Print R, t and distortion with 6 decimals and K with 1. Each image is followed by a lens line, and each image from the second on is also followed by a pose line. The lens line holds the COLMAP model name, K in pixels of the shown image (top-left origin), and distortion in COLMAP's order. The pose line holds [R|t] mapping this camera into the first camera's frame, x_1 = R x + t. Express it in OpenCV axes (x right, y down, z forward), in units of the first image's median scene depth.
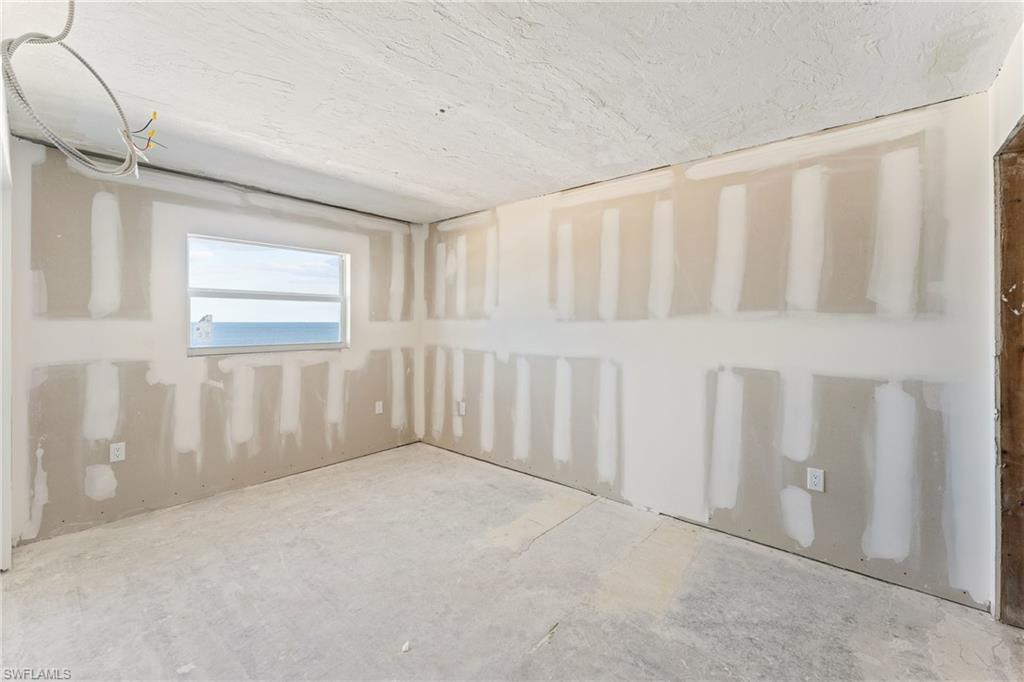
lens RADIAL K [[417.3, 0, 506.7], [0, 417.3, 318.0], [0, 0, 1]] dist [0.000561, -0.000134]
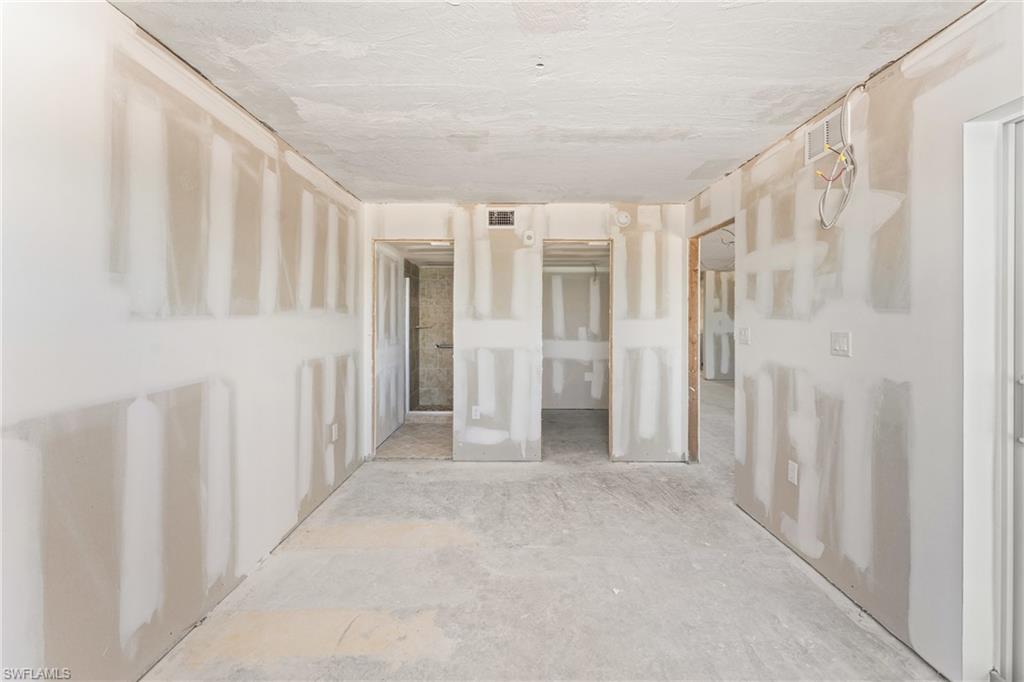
lens RADIAL K [[416.5, 0, 511.4], [0, 416.5, 316.0], [0, 0, 1]] dist [-0.001072, -0.000559]
pose [[-0.650996, 0.002630, 0.759077, -0.759230], [-0.010153, 0.999874, -0.012172, 0.013299], [-0.759013, -0.015631, -0.650887, 1.604480]]
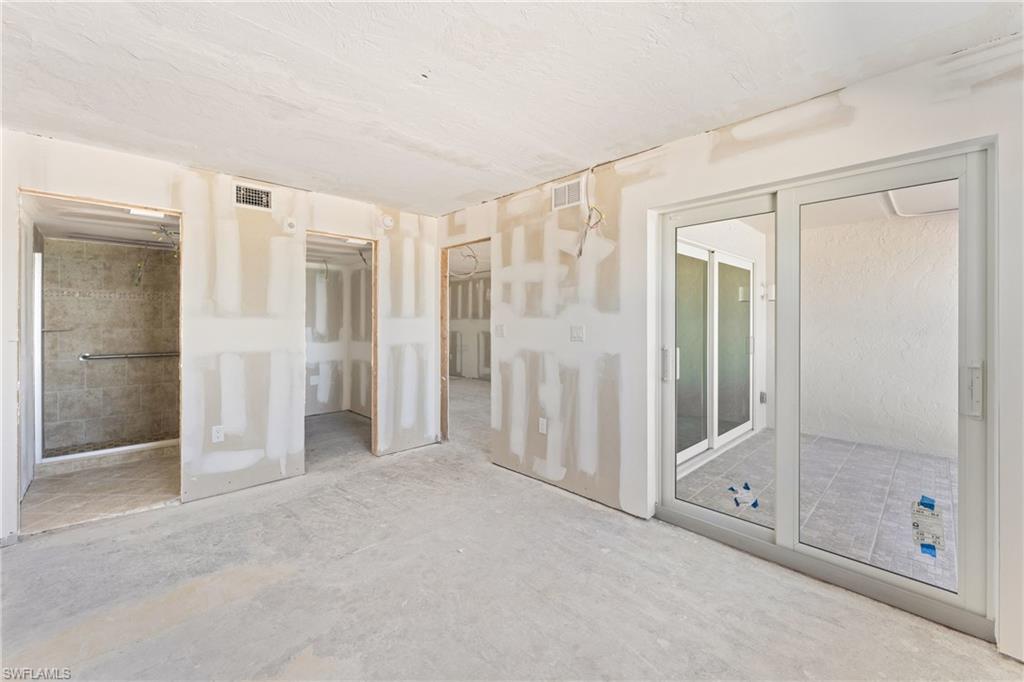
lens RADIAL K [[417.3, 0, 506.7], [0, 417.3, 318.0], [0, 0, 1]] dist [0.000561, -0.000134]
pose [[-0.995307, -0.002823, 0.096725, -0.418719], [-0.004465, 0.999850, -0.016756, 0.029753], [-0.096663, -0.017109, -0.995170, 1.891738]]
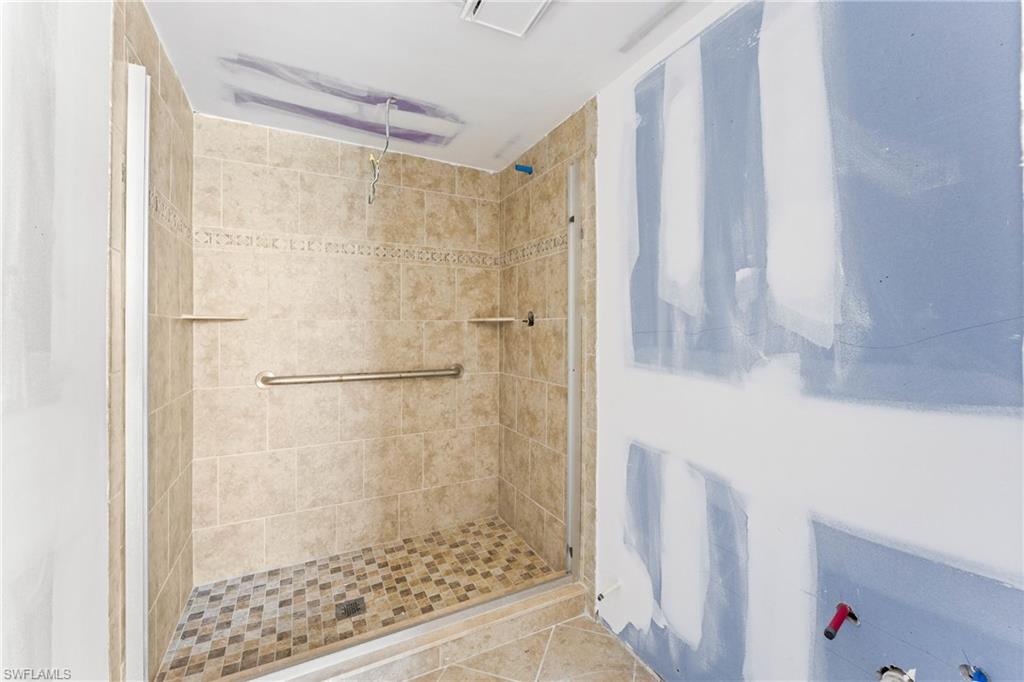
lens RADIAL K [[416.5, 0, 511.4], [0, 416.5, 316.0], [0, 0, 1]] dist [-0.001072, -0.000559]
pose [[-0.923696, -0.003806, 0.383107, 0.940405], [-0.011240, 0.999789, -0.017168, 0.062453], [-0.382961, -0.020164, -0.923544, 0.734606]]
